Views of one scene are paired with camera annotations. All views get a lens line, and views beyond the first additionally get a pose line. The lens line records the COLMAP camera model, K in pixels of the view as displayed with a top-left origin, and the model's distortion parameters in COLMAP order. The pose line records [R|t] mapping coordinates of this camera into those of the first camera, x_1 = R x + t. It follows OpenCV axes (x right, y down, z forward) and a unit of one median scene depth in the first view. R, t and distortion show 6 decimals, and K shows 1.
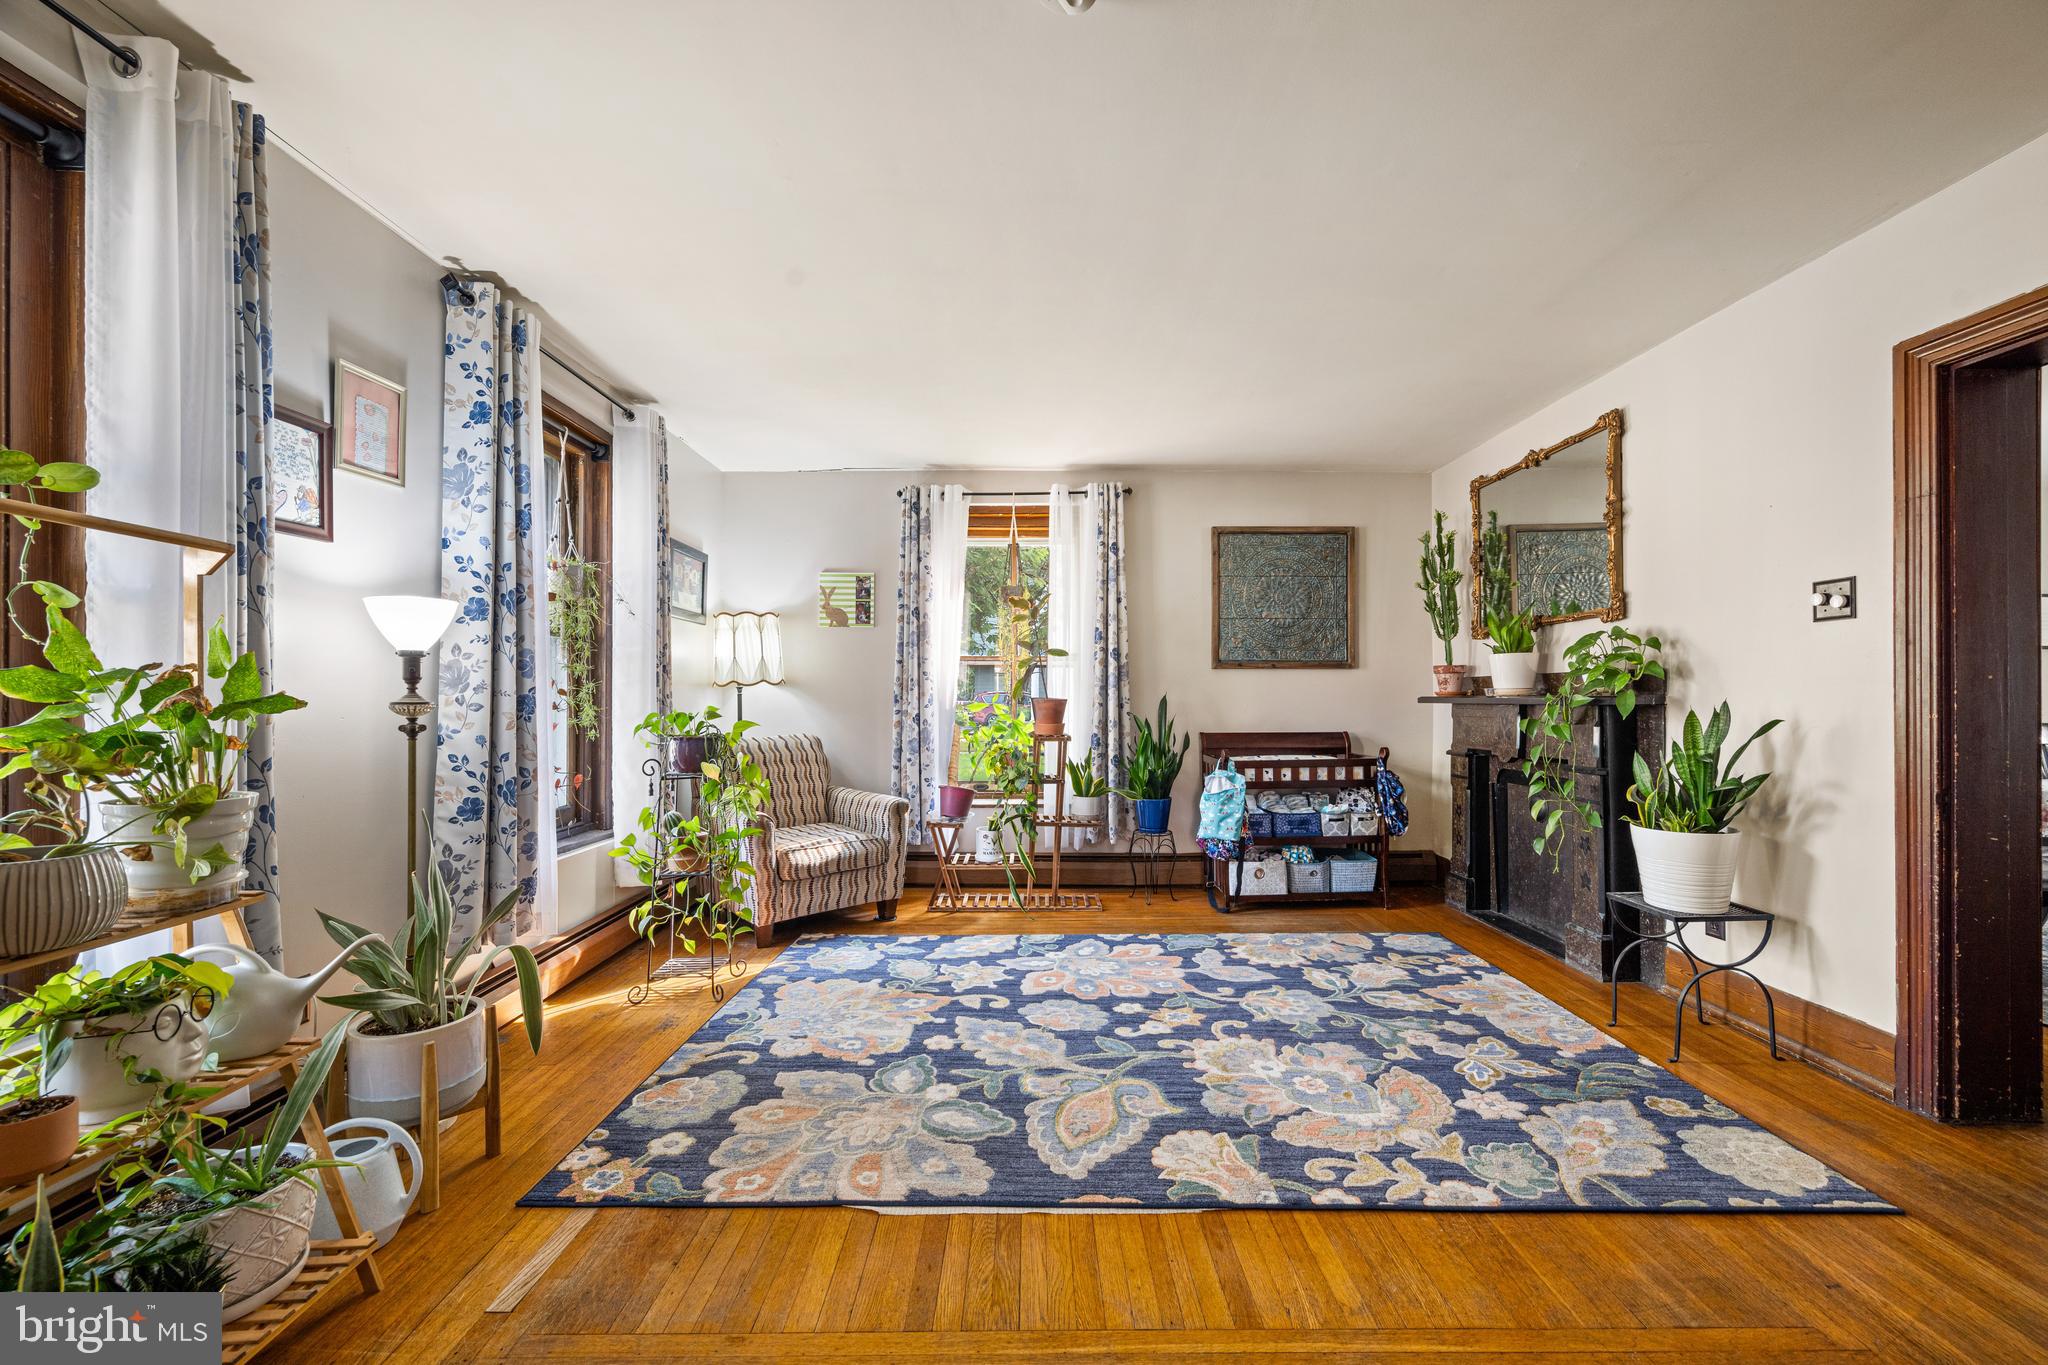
lens RADIAL K [[807.4, 0, 1025.6], [0, 807.4, 690.3], [0, 0, 1]] dist [0.001451, 0.000105]
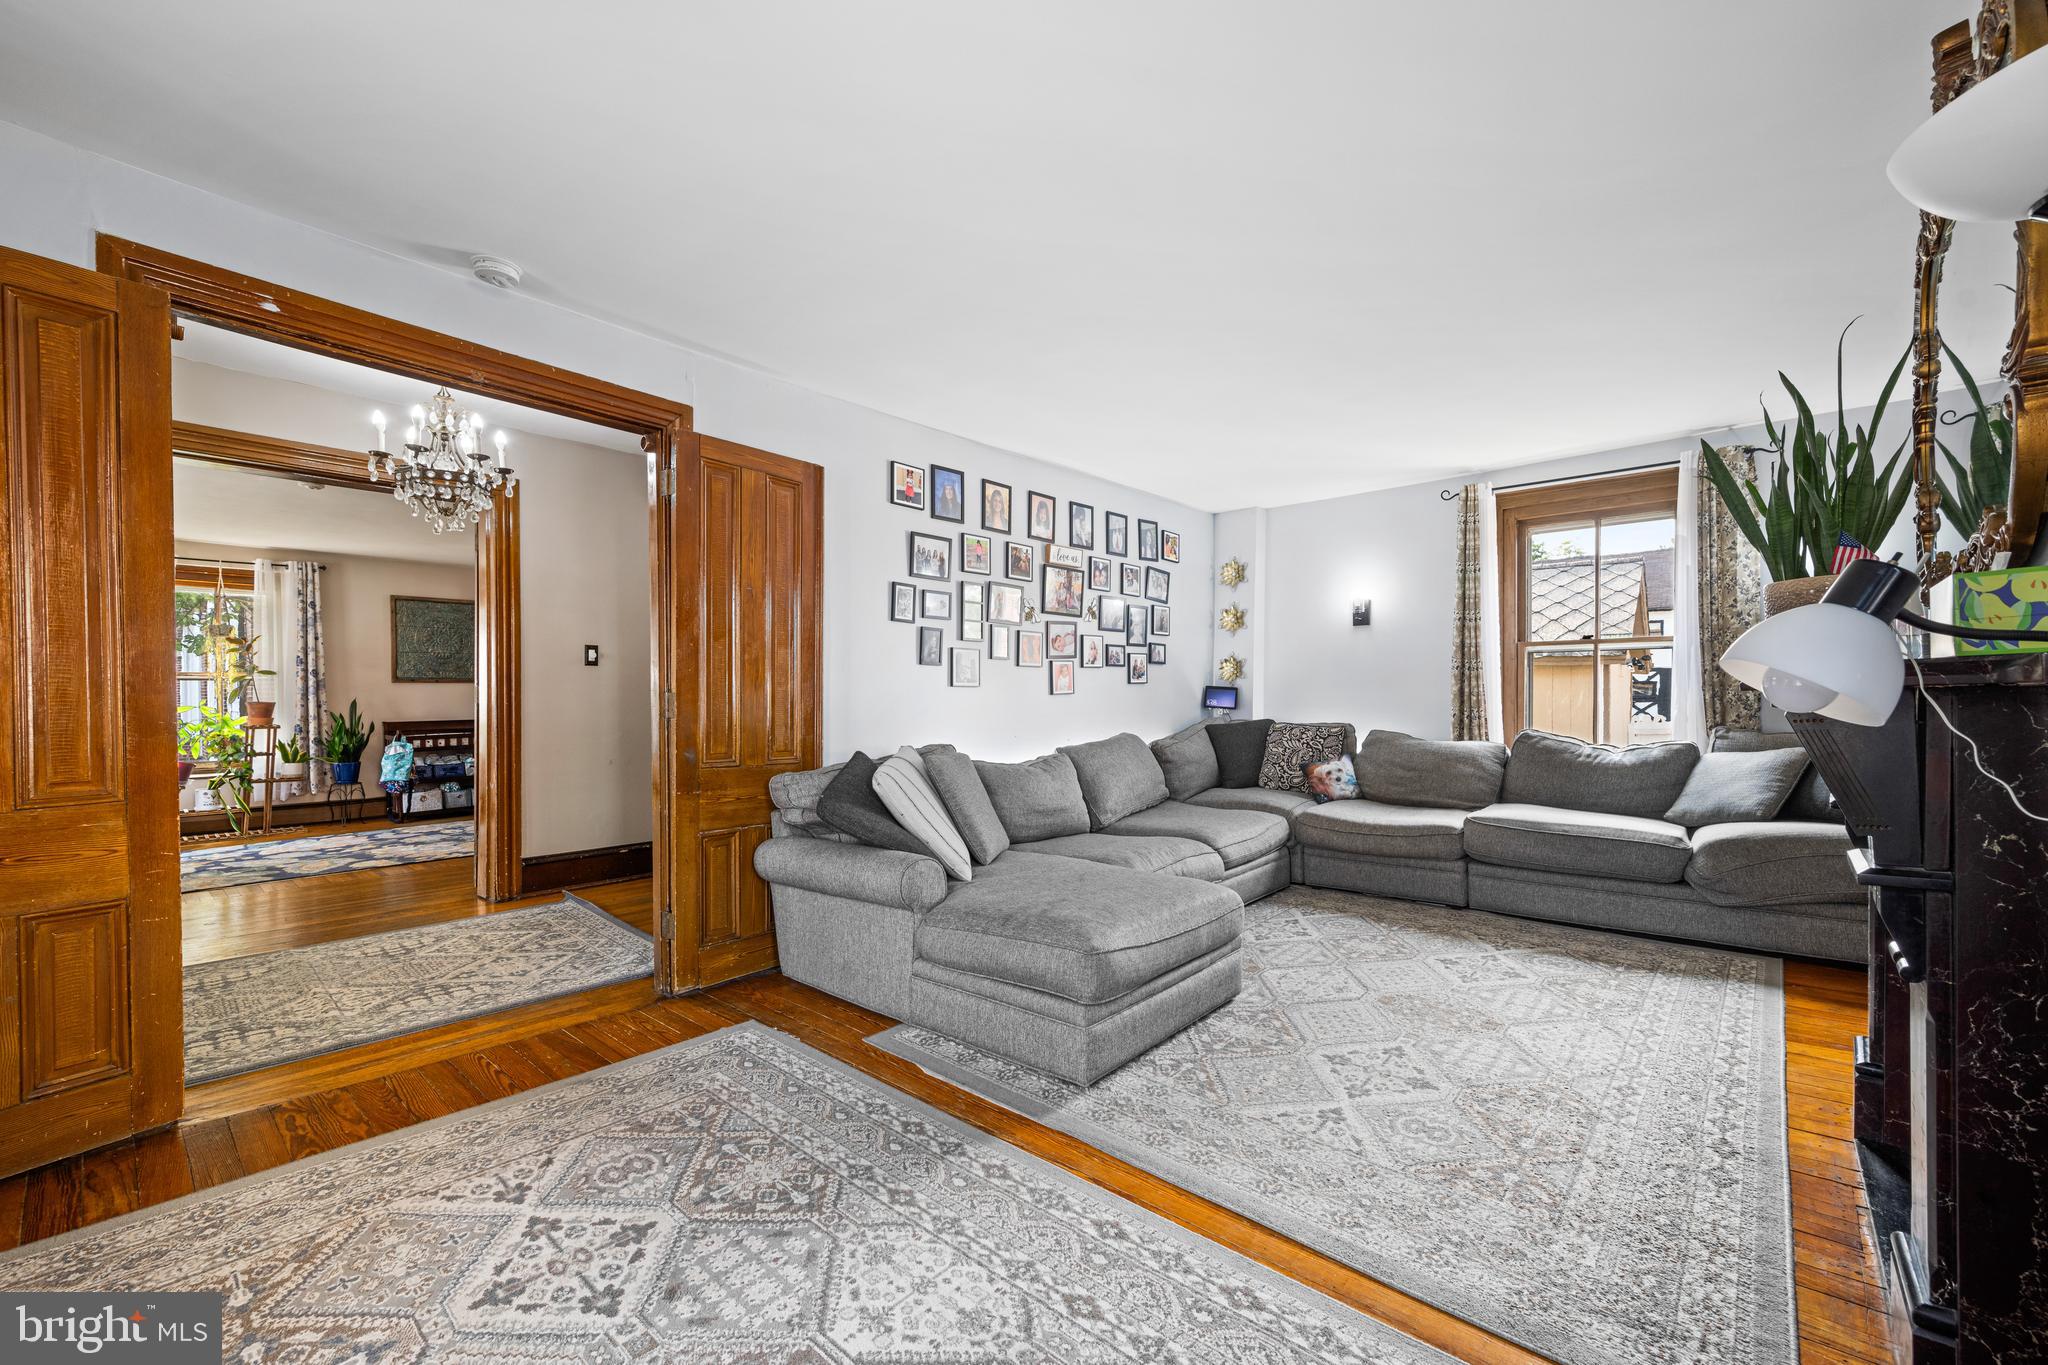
lens RADIAL K [[819.4, 0, 1022.0], [0, 819.4, 703.4], [0, 0, 1]] dist [0.000722, -0.000074]
pose [[0.664157, -0.012977, 0.747480, -0.238862], [0.003612, 0.999893, 0.014149, -0.005514], [-0.747584, -0.006697, 0.664133, -1.554610]]
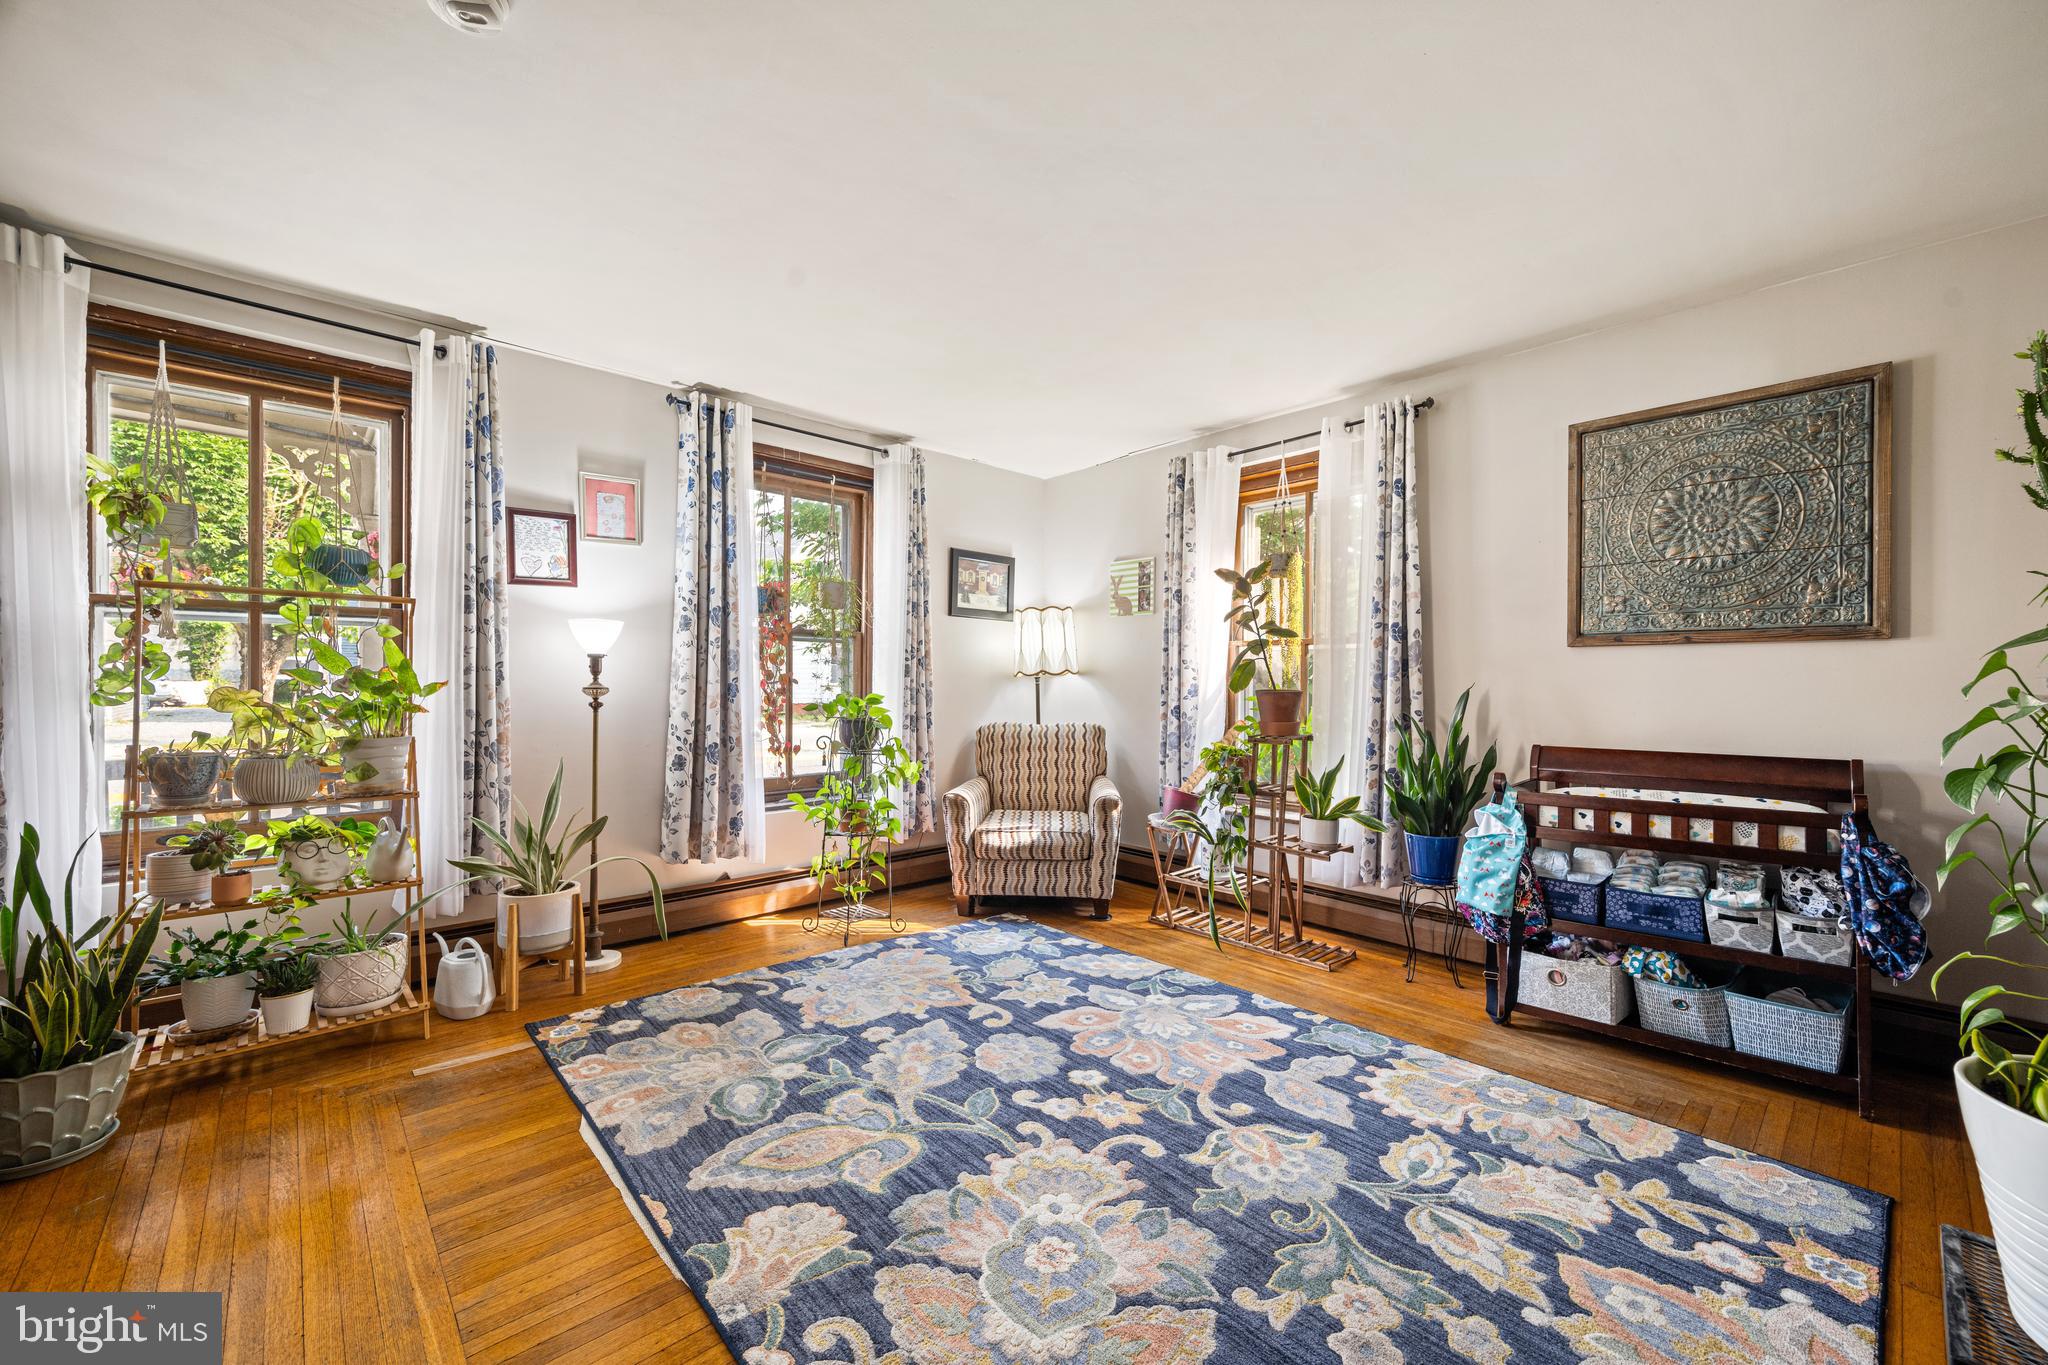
lens RADIAL K [[796.6, 0, 1024.0], [0, 796.6, 682.5], [0, 0, 1]] dist [-0.000961, -0.000082]
pose [[0.681613, 0.002787, -0.731707, 0.597240], [-0.000985, 0.999995, 0.002892, 0.000241], [0.731712, -0.001251, 0.681613, 0.376379]]
